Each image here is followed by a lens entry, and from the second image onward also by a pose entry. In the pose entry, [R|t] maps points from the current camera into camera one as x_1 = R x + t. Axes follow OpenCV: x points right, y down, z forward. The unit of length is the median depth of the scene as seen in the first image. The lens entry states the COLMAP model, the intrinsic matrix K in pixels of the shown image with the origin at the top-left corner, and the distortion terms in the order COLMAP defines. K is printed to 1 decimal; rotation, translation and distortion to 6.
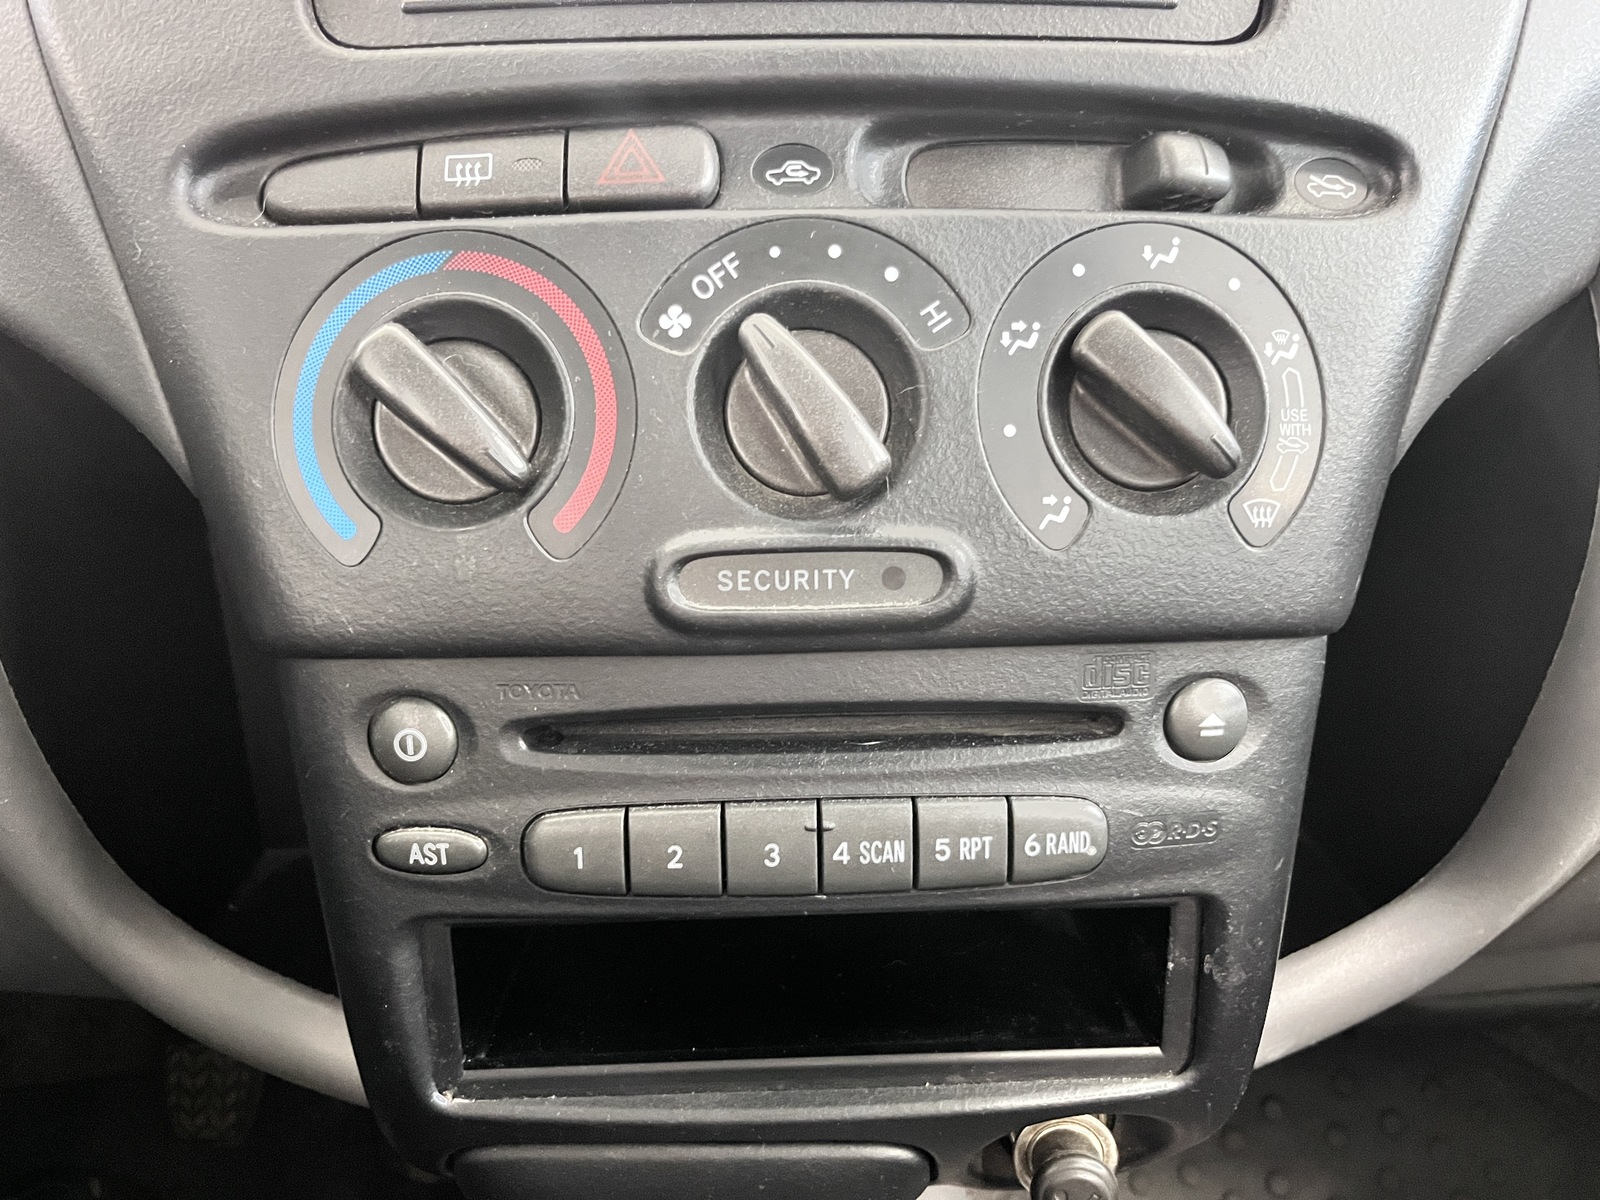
lens RADIAL K [[1235.2, 0, 788.1], [0, 1235.2, 606.5], [0, 0, 1]] dist [0.086724, -0.146480]
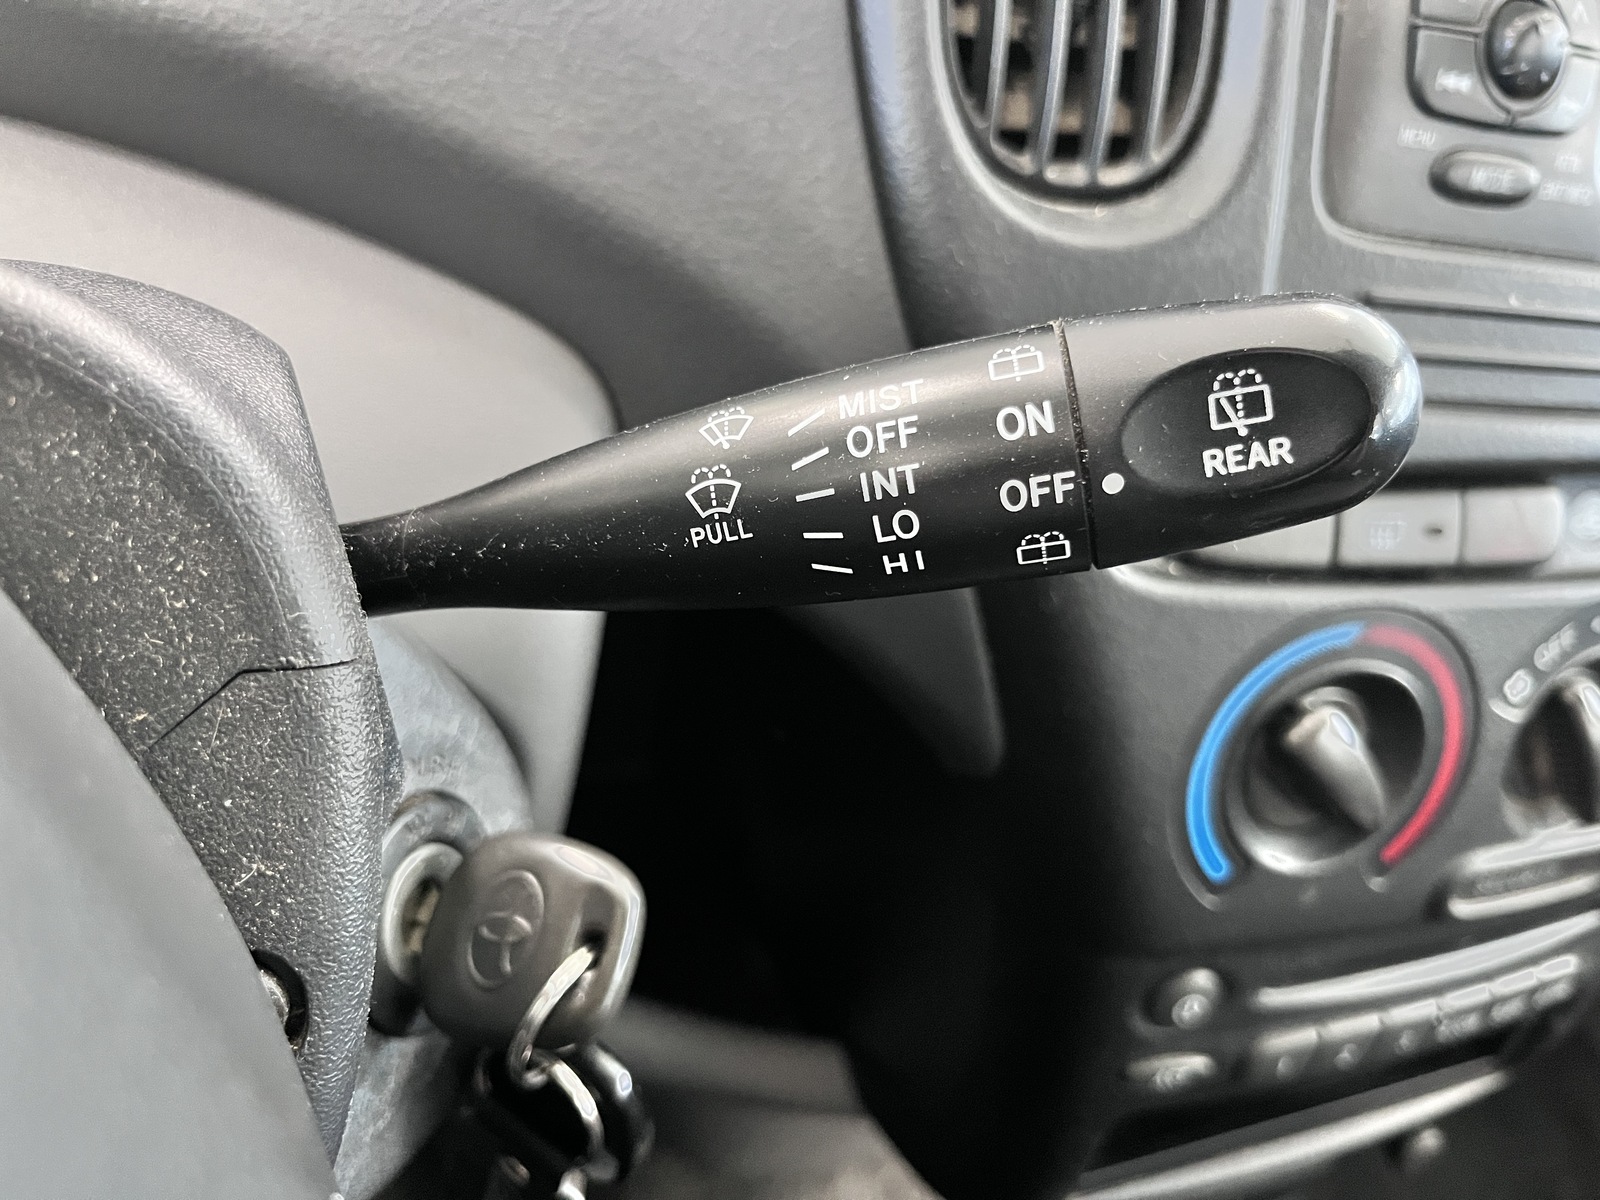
lens RADIAL K [[1235.2, 0, 788.1], [0, 1235.2, 606.5], [0, 0, 1]] dist [0.086724, -0.146480]
pose [[0.922434, -0.028932, 0.385070, -1.071170], [-0.112699, 0.933606, 0.340115, -0.577067], [-0.369344, -0.357130, 0.857930, 0.294747]]
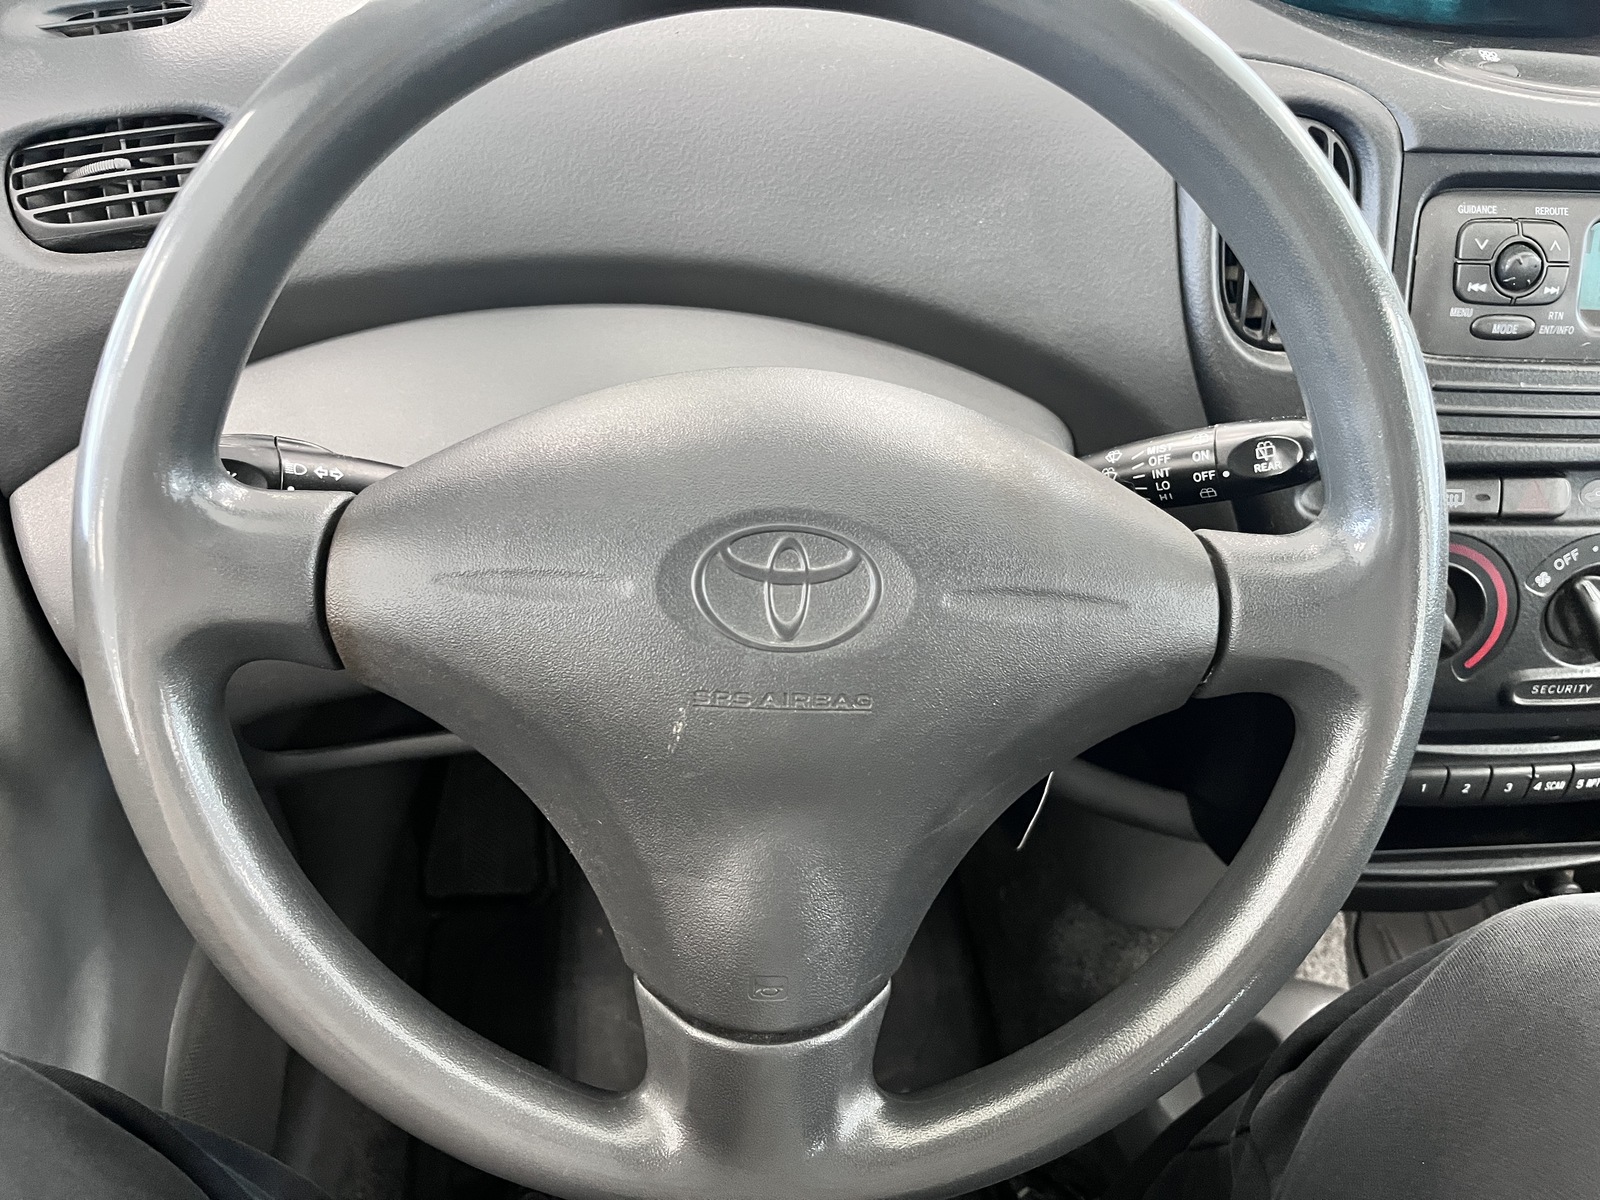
lens RADIAL K [[1215.8, 0, 800.0], [0, 1215.8, 600.0], [0, 0, 1]] dist [-0.011697, -0.005329]
pose [[0.998260, 0.005294, 0.058722, -1.425627], [-0.026985, 0.926545, 0.375214, -0.902862], [-0.052422, -0.376146, 0.925076, -0.833844]]
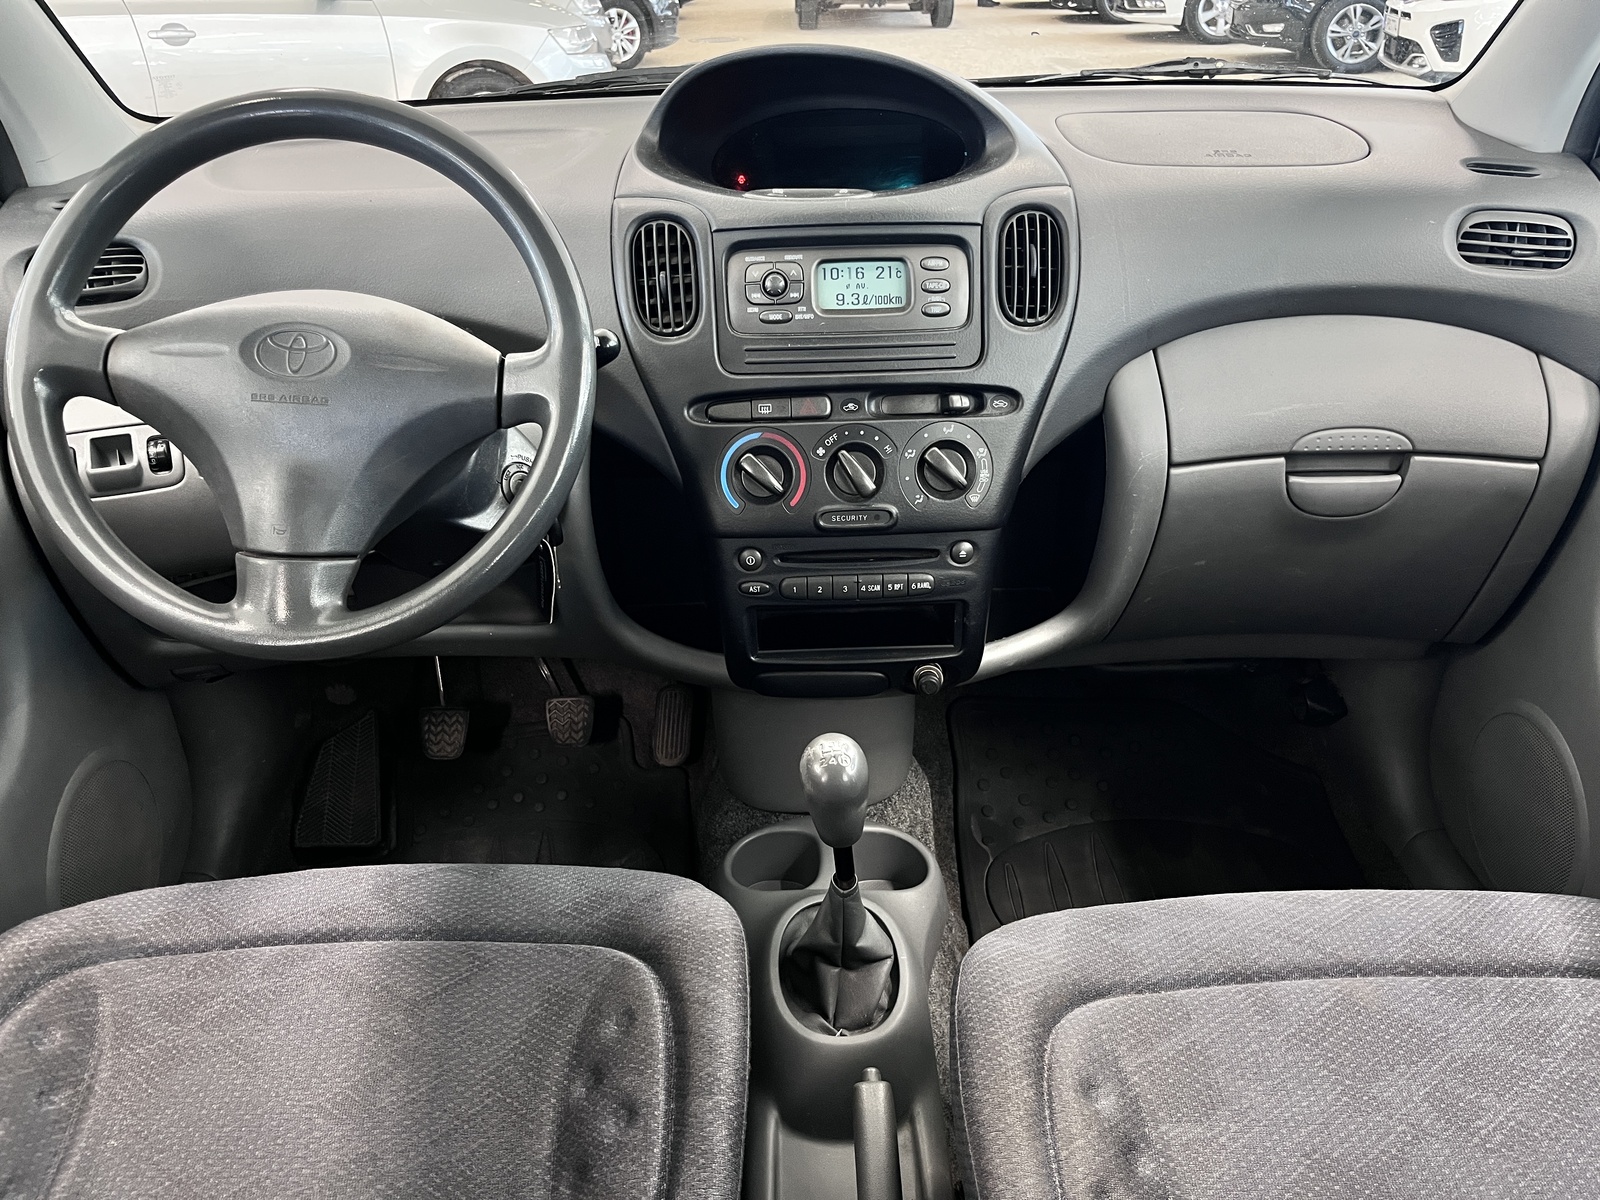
lens RADIAL K [[1235.2, 0, 788.1], [0, 1235.2, 606.5], [0, 0, 1]] dist [0.086724, -0.146480]
pose [[0.999921, -0.007236, -0.010234, -0.150063], [0.008607, 0.989971, 0.141011, -0.283231], [0.009111, -0.141088, 0.989955, -2.771539]]
